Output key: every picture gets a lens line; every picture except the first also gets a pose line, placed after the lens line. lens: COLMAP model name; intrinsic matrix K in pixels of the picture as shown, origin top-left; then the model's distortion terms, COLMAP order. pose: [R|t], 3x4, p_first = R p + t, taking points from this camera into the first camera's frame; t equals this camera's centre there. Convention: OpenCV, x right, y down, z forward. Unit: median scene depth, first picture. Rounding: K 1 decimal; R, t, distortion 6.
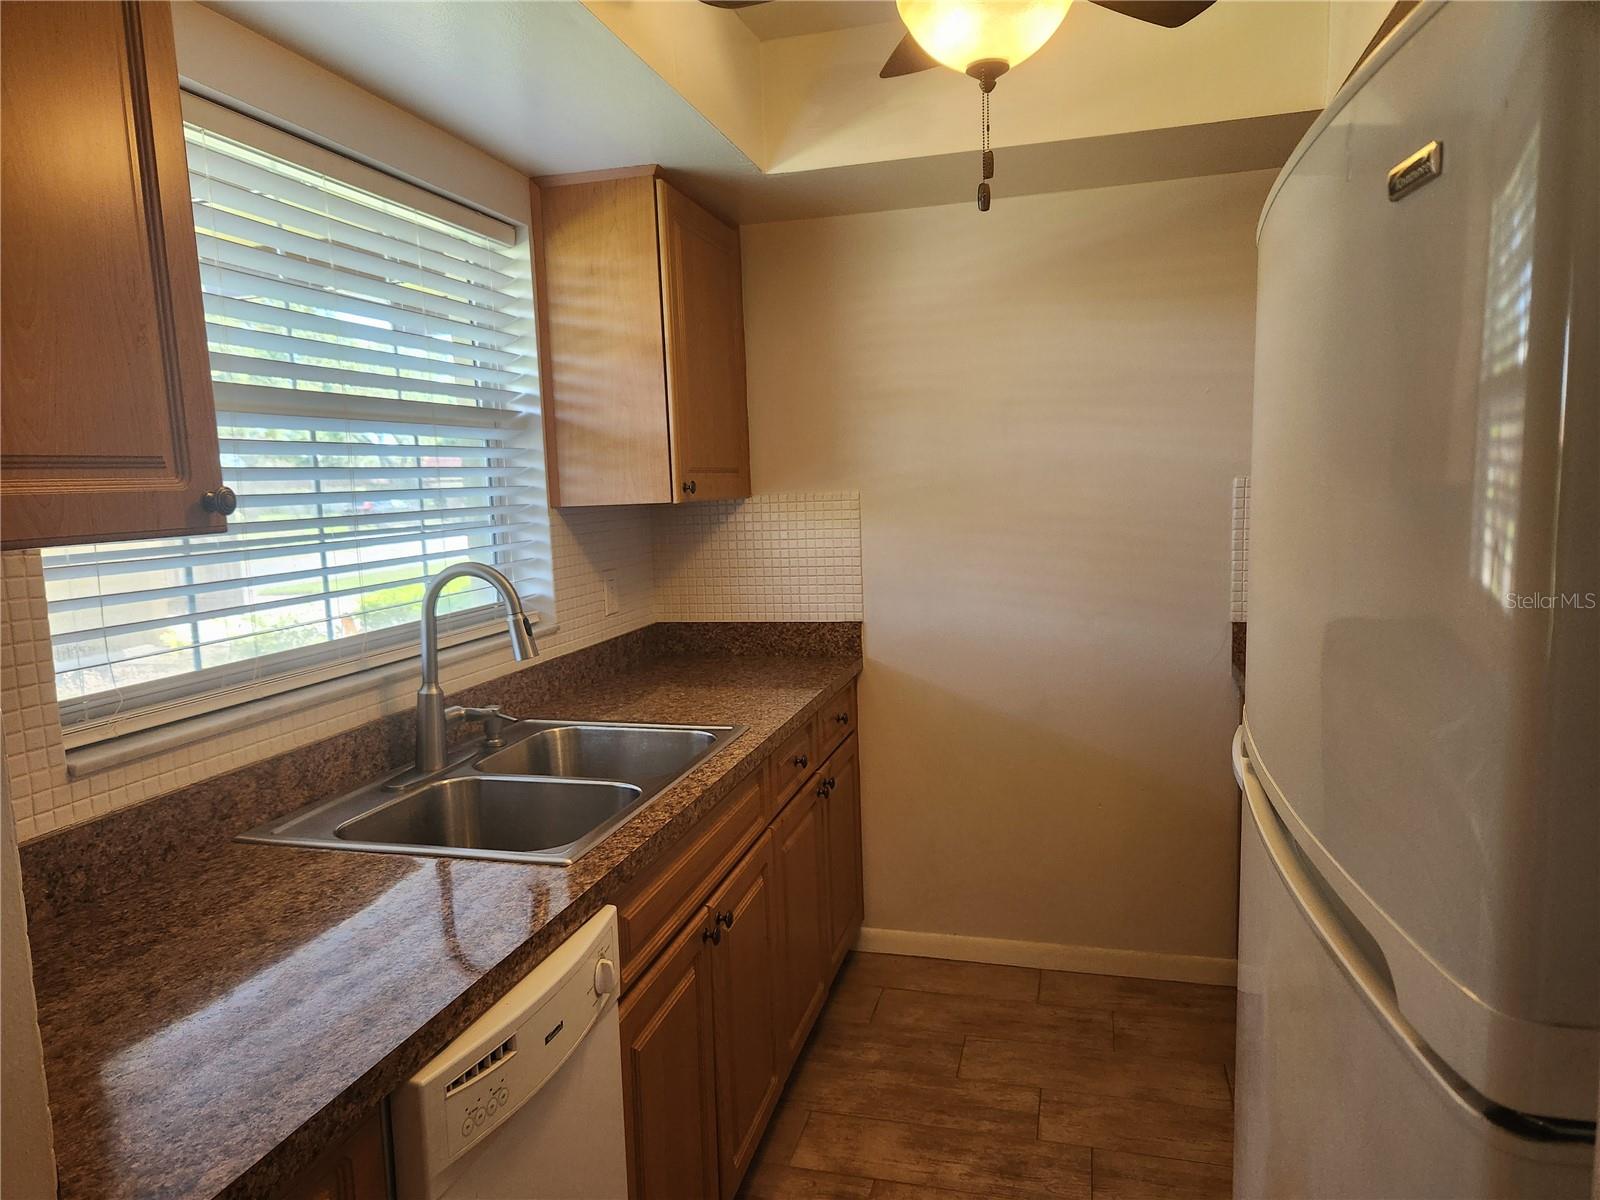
lens RADIAL K [[1047.3, 0, 800.0], [0, 1047.3, 600.0], [0, 0, 1]] dist [0.002095, 0.000170]
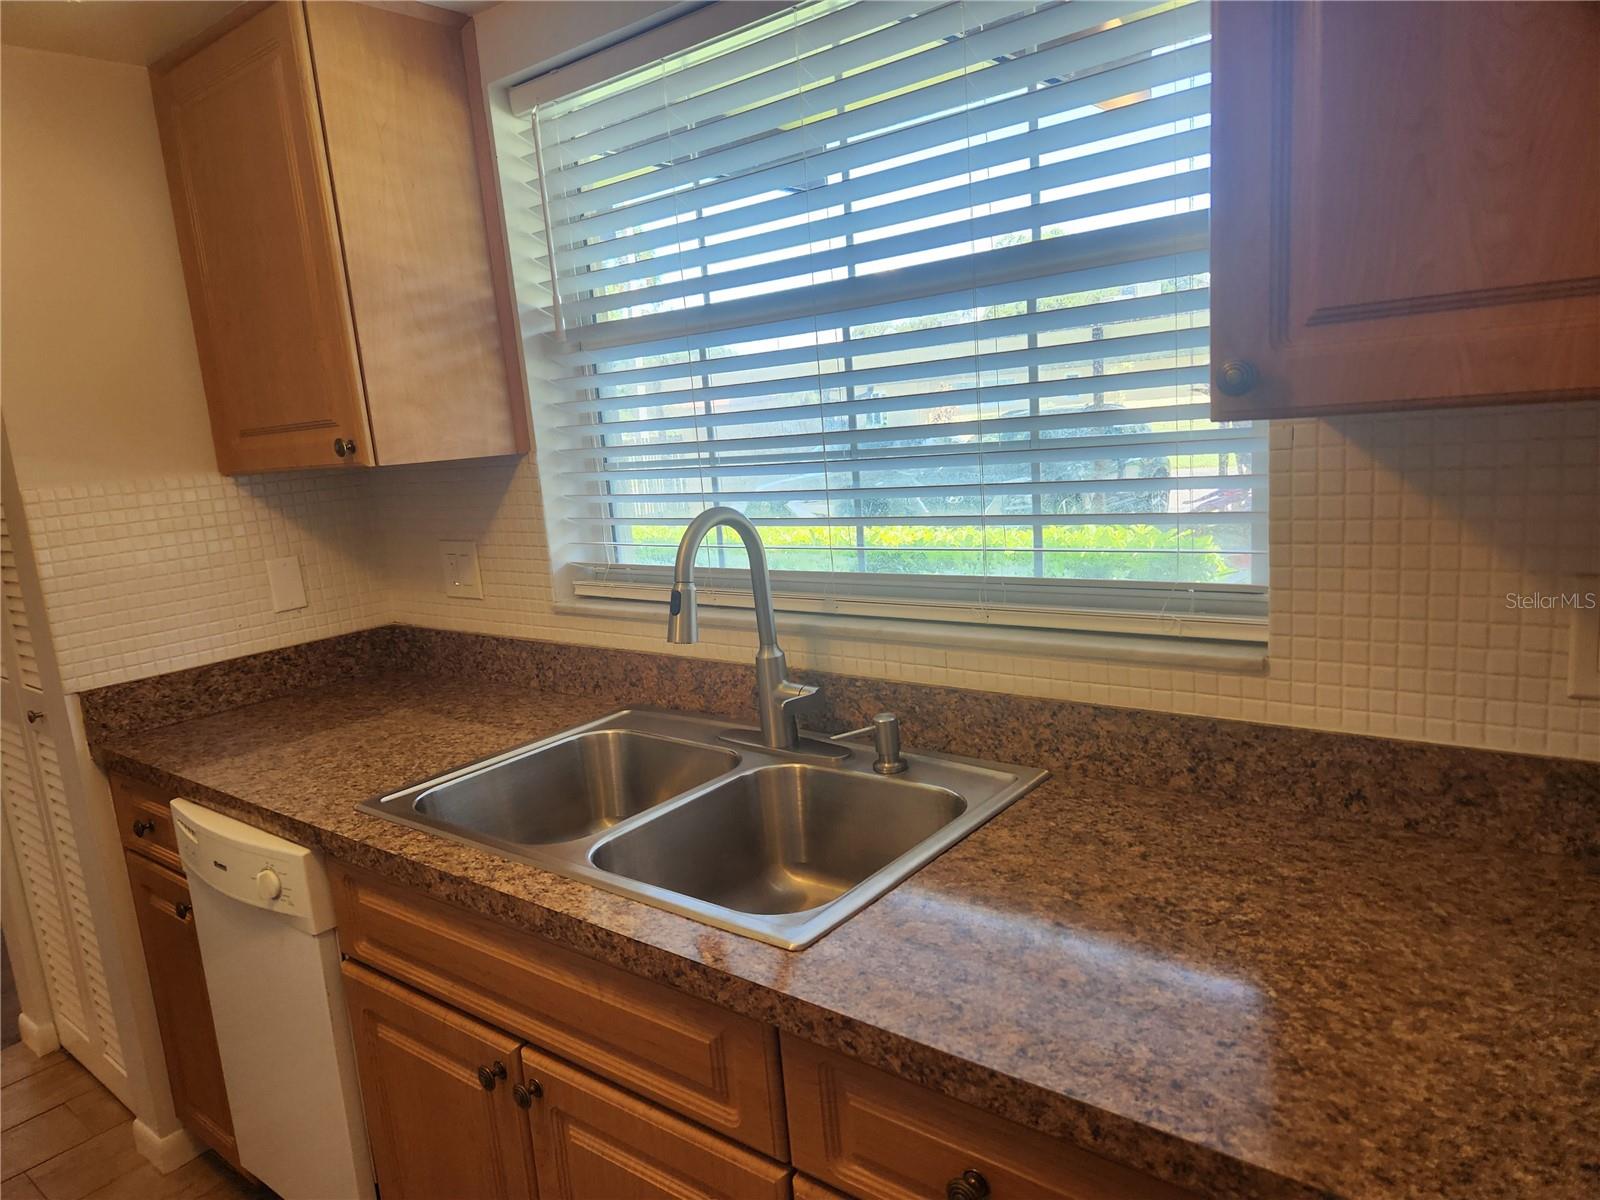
lens RADIAL K [[1073.2, 0, 799.3], [0, 1073.2, 630.9], [0, 0, 1]] dist [0.019356, 0.000238]
pose [[-0.394905, 0.259780, -0.881229, 0.403020], [-0.002271, 0.958911, 0.283698, -0.181066], [0.918719, 0.114035, -0.378089, 1.388266]]
